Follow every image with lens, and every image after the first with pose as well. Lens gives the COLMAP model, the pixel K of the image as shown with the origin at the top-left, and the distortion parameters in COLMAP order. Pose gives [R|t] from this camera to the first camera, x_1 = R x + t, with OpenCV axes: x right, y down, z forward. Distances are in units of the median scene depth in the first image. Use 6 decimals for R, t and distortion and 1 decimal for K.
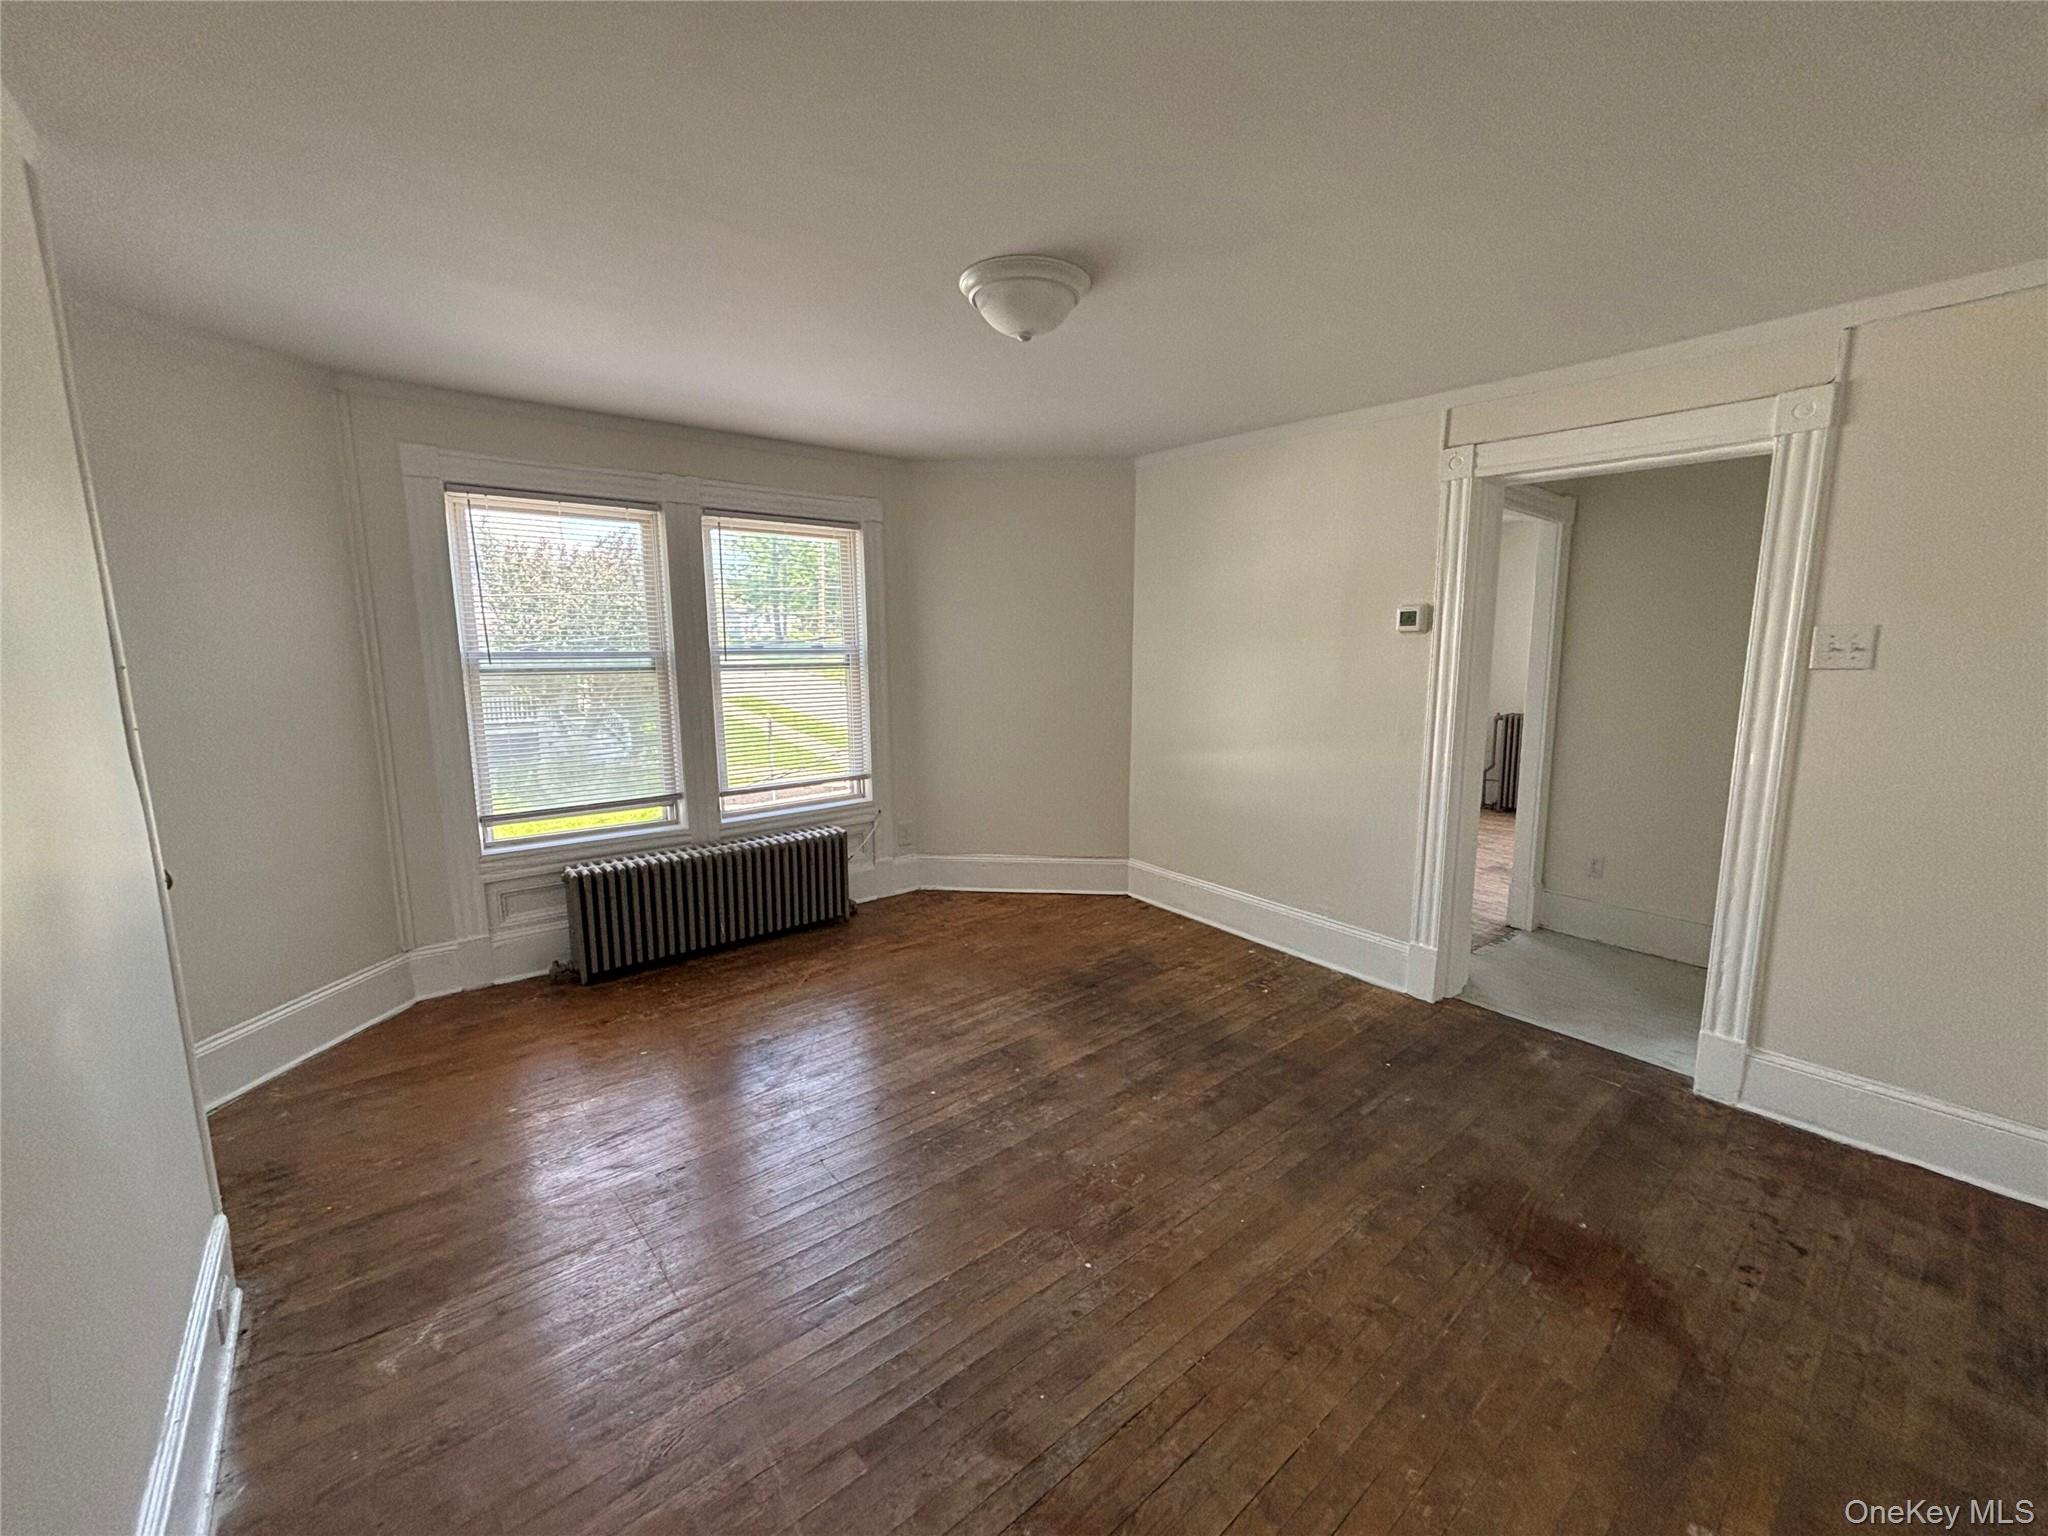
lens RADIAL K [[826.2, 0, 1026.3], [0, 826.2, 770.5], [0, 0, 1]] dist [0.000414, -0.000048]
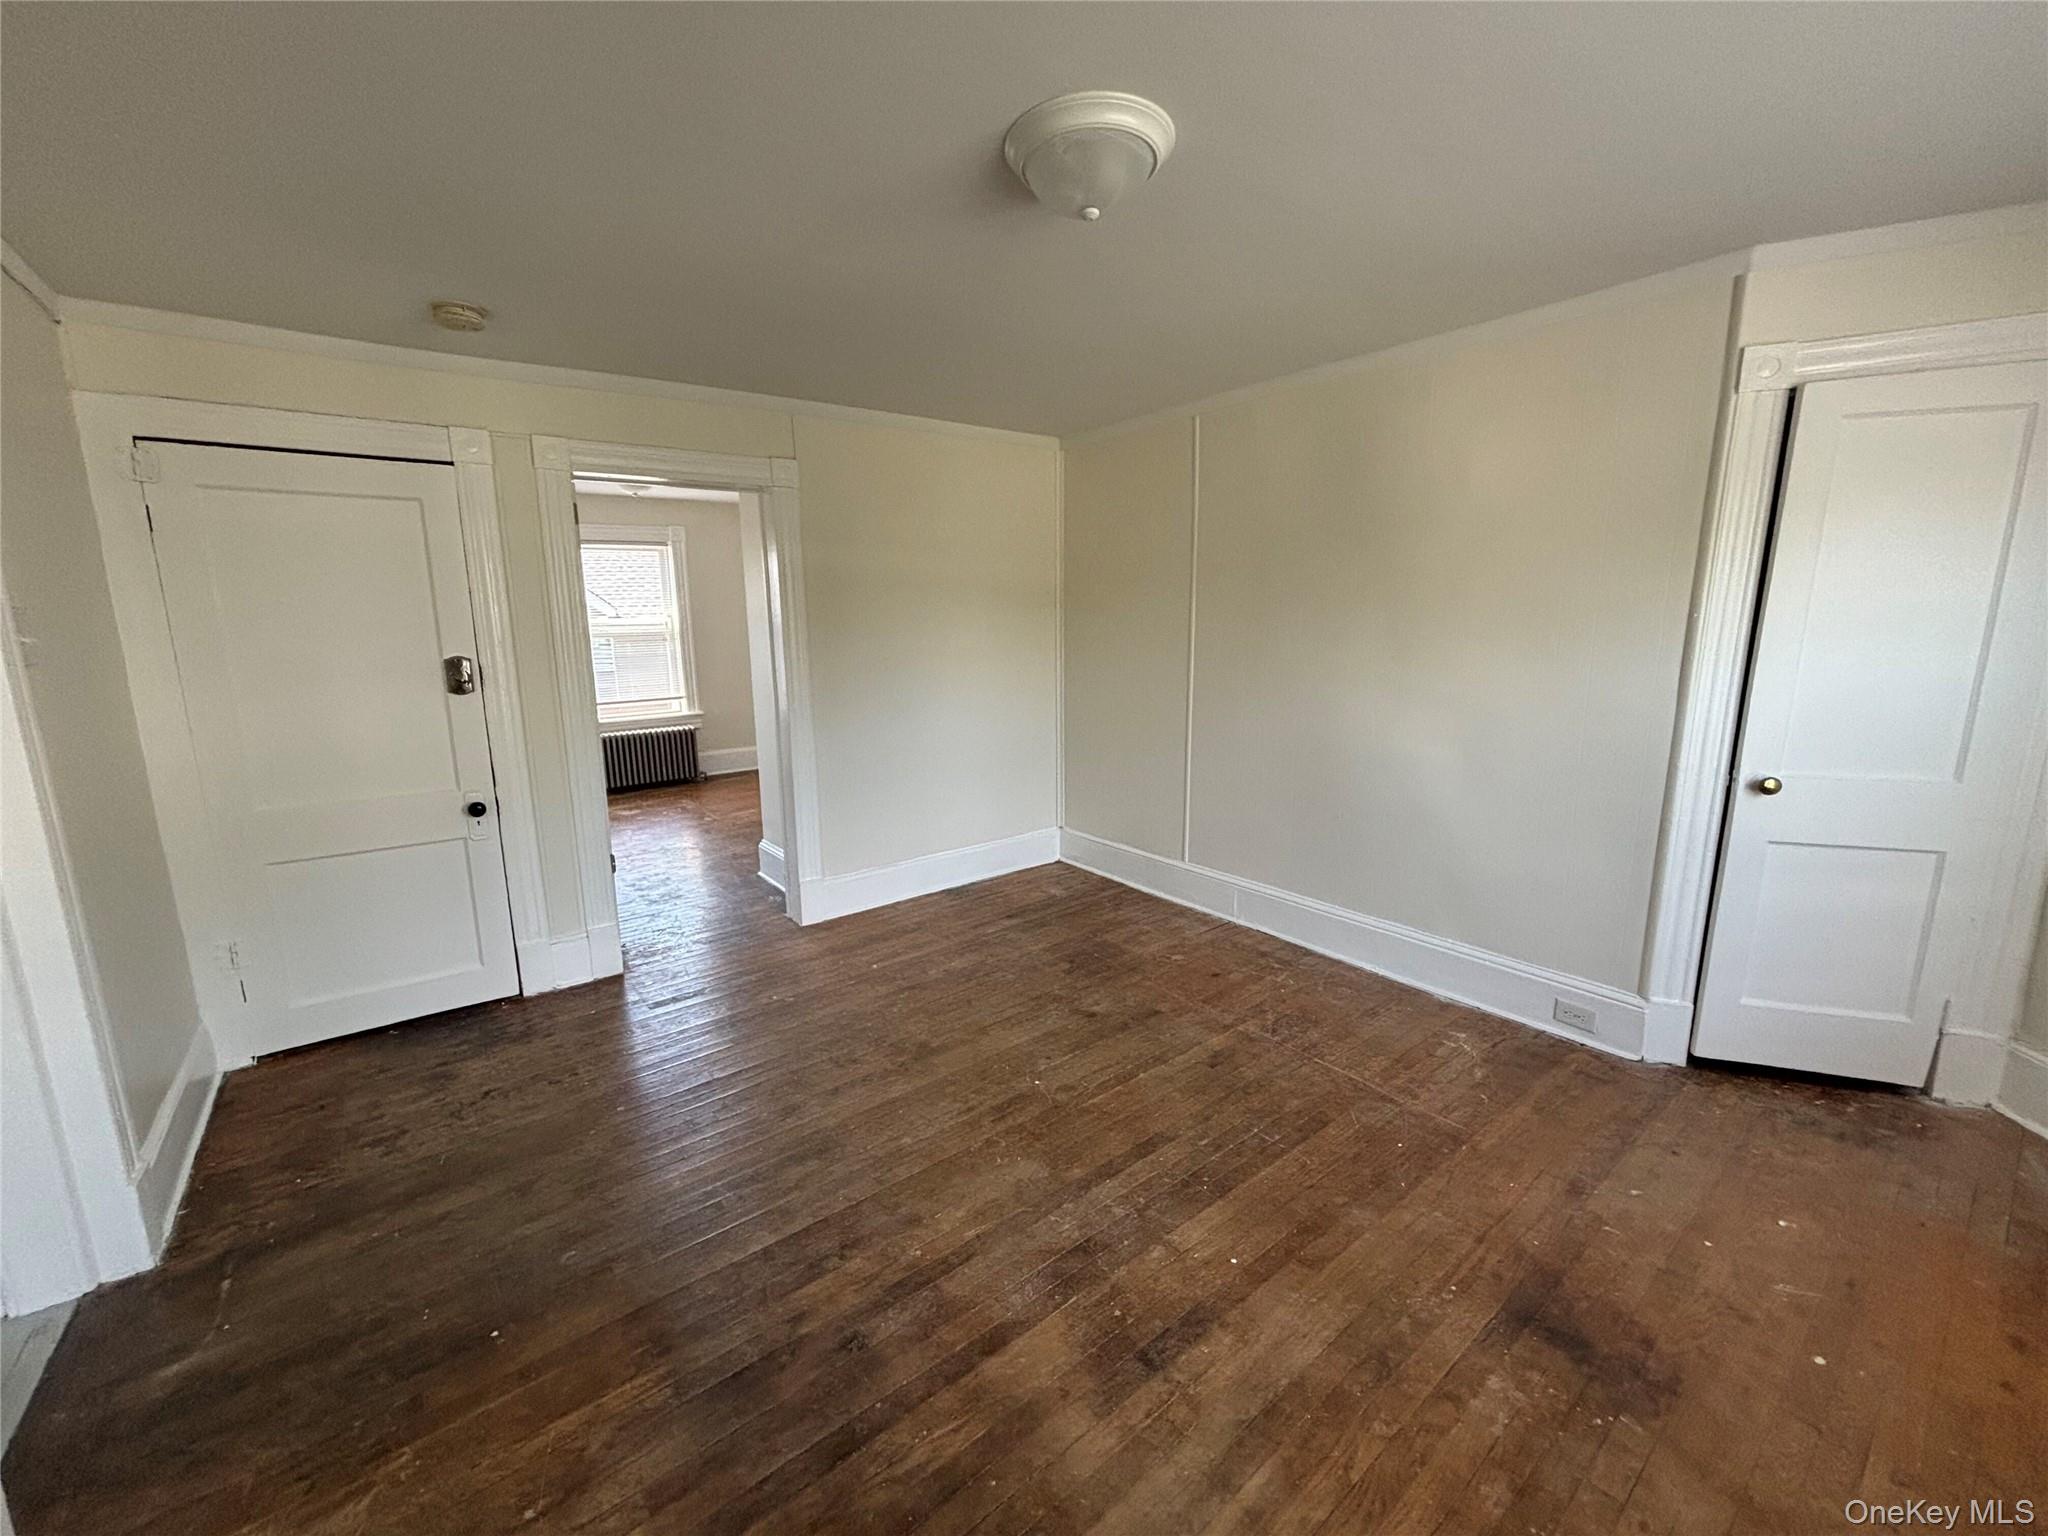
lens RADIAL K [[828.2, 0, 1031.7], [0, 828.2, 766.6], [0, 0, 1]] dist [-0.001735, 0.002922]
pose [[-0.999649, 0.015457, 0.021540, 0.029942], [0.021757, 0.942529, 0.333415, -0.205819], [-0.015148, 0.333767, -0.942534, 1.318592]]
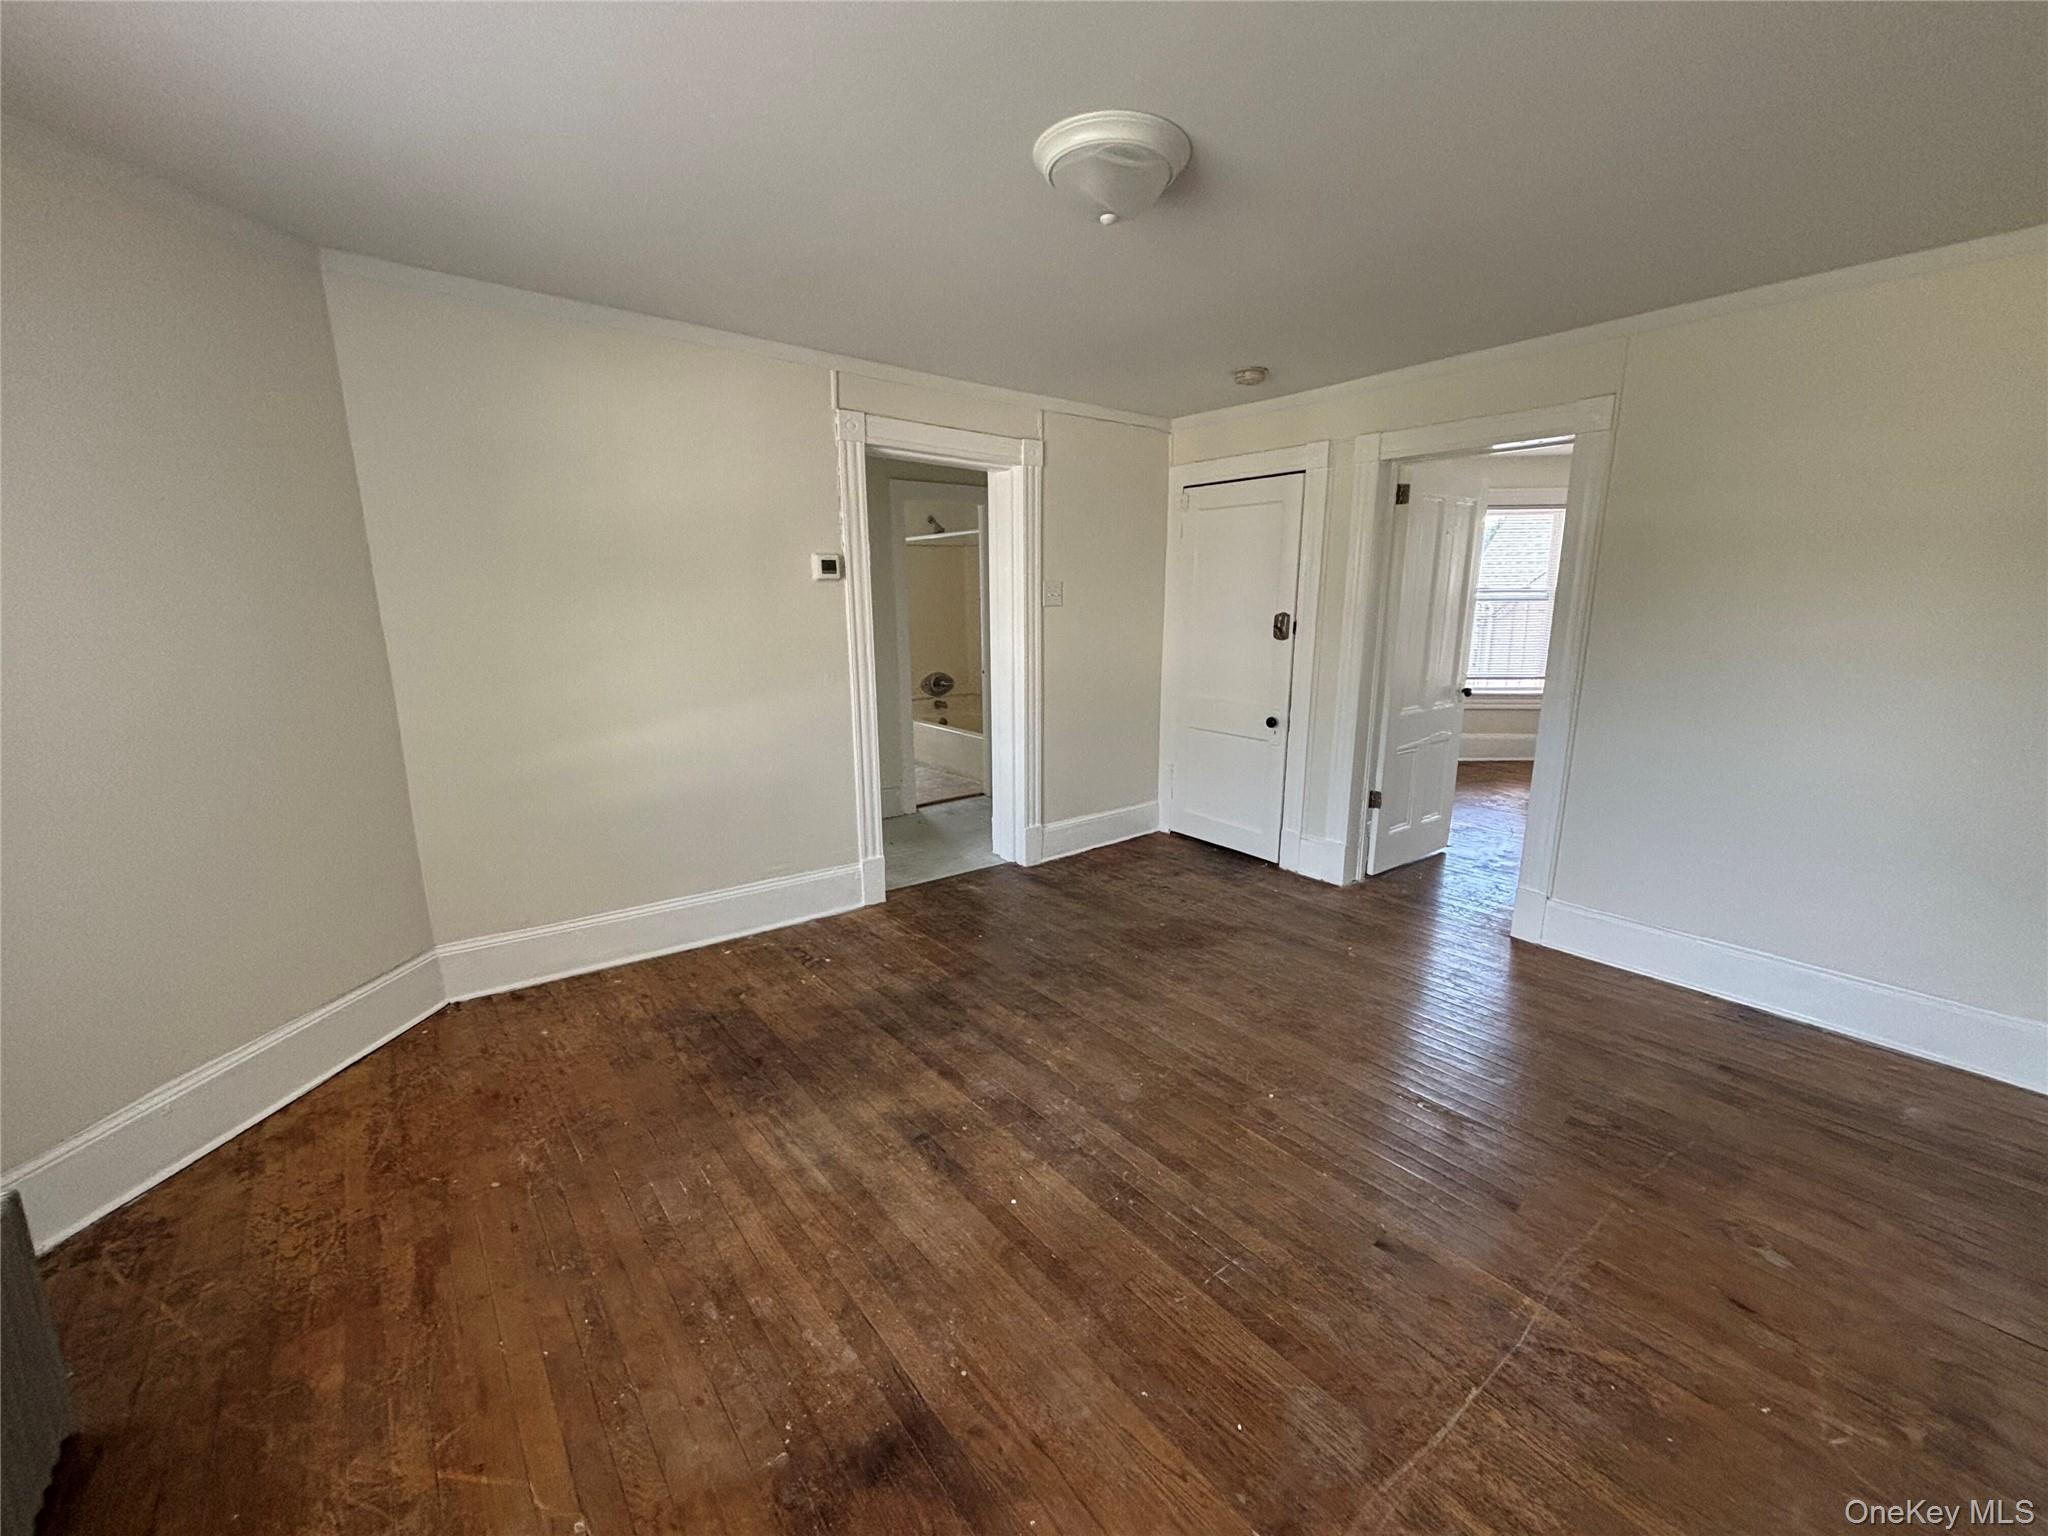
lens RADIAL K [[826.2, 0, 1026.3], [0, 826.2, 770.5], [0, 0, 1]] dist [0.000414, -0.000048]
pose [[0.013197, -0.213877, 0.976771, -0.656747], [0.156146, 0.965313, 0.209259, -0.119726], [-0.987646, 0.149757, 0.046136, 0.778196]]
